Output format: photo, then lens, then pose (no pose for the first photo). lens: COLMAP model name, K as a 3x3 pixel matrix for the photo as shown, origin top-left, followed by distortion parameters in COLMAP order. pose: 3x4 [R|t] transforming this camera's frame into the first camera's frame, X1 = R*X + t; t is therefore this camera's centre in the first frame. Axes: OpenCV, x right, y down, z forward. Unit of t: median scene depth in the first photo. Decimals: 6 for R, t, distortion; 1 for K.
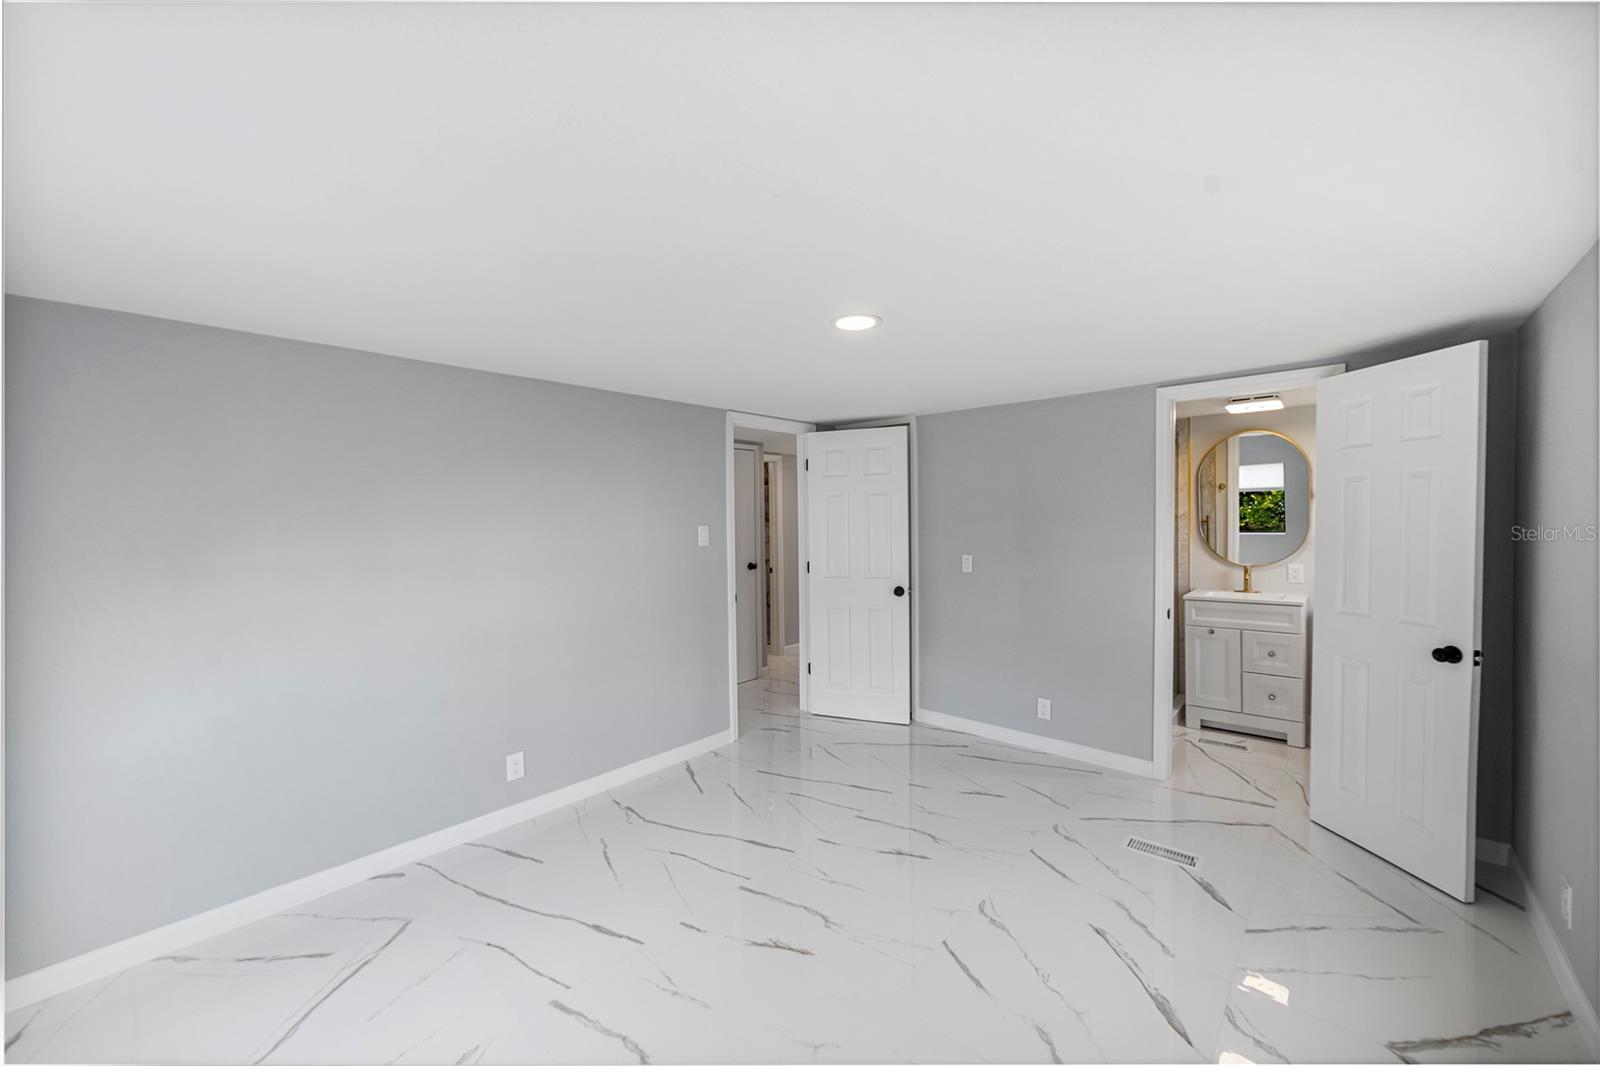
lens RADIAL K [[613.2, 0, 805.5], [0, 613.2, 535.0], [0, 0, 1]] dist [0.002744, 0.000540]
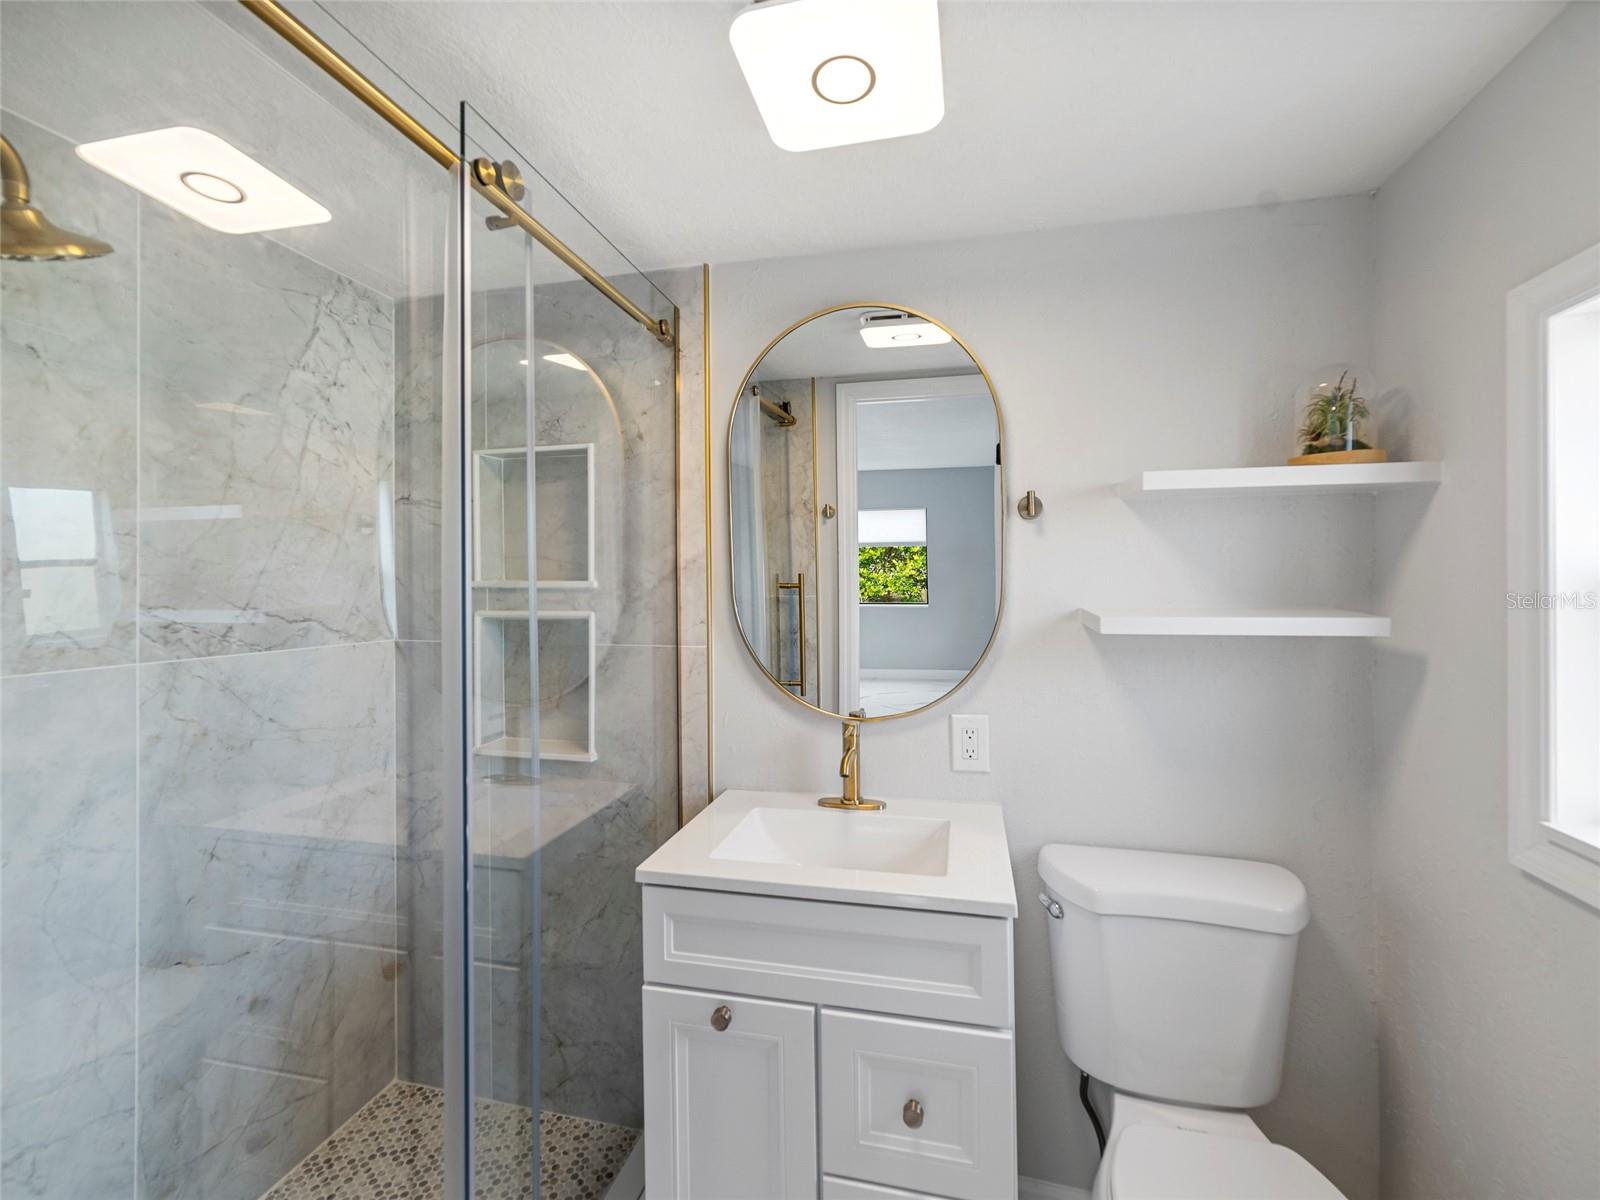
lens RADIAL K [[711.4, 0, 800.0], [0, 711.4, 600.0], [0, 0, 1]] dist [-0.000101, -0.000014]
pose [[0.880340, 0.007236, 0.474289, 0.490592], [-0.006383, 0.999974, -0.003410, -0.012602], [-0.474301, -0.000025, 0.880363, 0.649259]]
